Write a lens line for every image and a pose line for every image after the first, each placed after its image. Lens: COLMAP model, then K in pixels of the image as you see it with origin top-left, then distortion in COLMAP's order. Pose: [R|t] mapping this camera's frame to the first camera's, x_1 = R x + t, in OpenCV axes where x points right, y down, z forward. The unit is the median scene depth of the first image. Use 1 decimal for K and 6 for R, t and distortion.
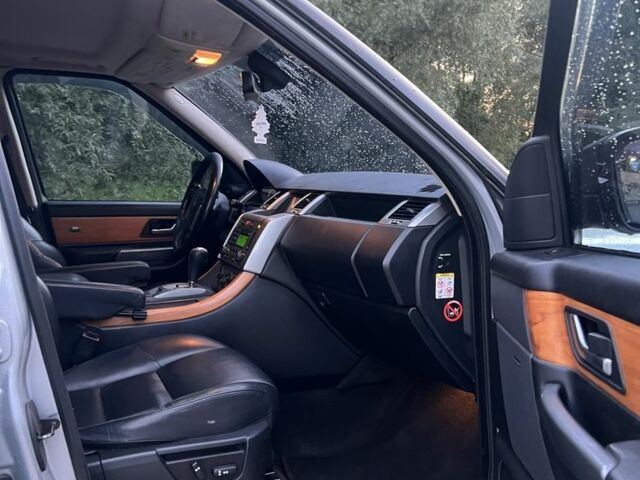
lens RADIAL K [[623.6, 0, 320.0], [0, 623.6, 240.0], [0, 0, 1]] dist [0.102723, -0.224150]
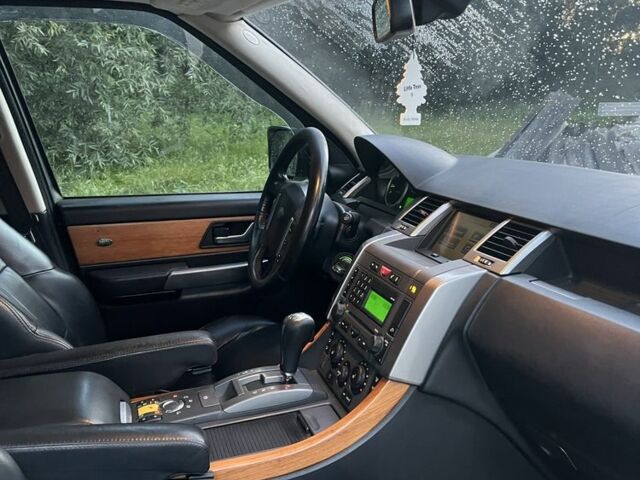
lens RADIAL K [[623.6, 0, 320.0], [0, 623.6, 240.0], [0, 0, 1]] dist [0.102723, -0.224150]
pose [[0.995571, -0.000113, -0.094013, -0.098644], [0.011296, 0.992898, 0.118427, -0.098312], [0.093332, -0.118965, 0.988502, 0.366379]]
